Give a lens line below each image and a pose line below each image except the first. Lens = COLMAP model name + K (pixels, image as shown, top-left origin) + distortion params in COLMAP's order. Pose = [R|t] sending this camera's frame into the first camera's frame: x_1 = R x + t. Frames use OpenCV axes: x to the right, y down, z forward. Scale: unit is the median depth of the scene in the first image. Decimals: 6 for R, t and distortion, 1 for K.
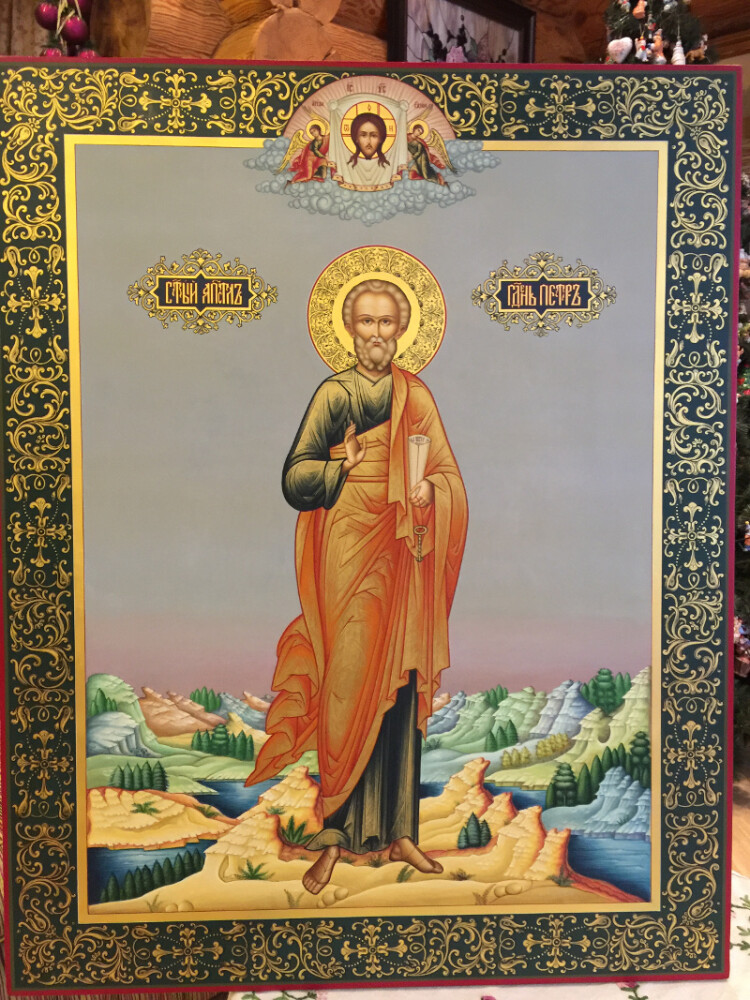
lens RADIAL K [[844.3, 0, 380.7], [0, 844.3, 502.8], [0, 0, 1]] dist [0.069100, -0.085804]
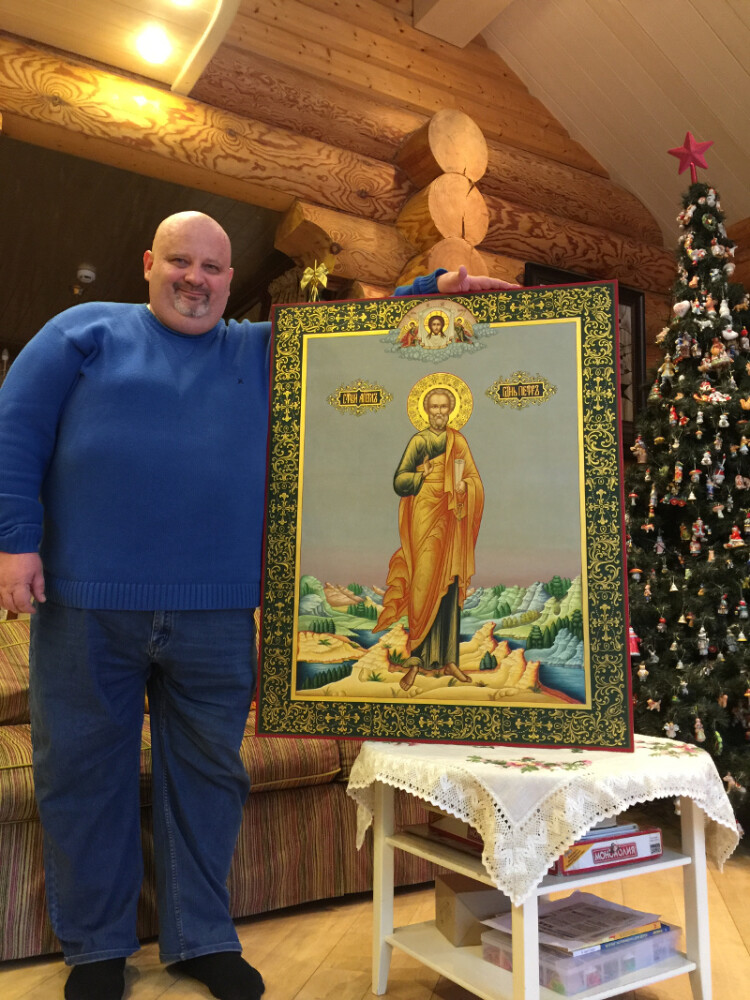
lens RADIAL K [[844.3, 0, 371.3], [0, 844.3, 500.9], [0, 0, 1]] dist [0.069100, -0.085804]
pose [[0.969375, -0.020645, -0.244715, 0.333338], [-0.031758, 0.977555, -0.208272, 0.446656], [0.243523, 0.209665, 0.946962, -0.956179]]
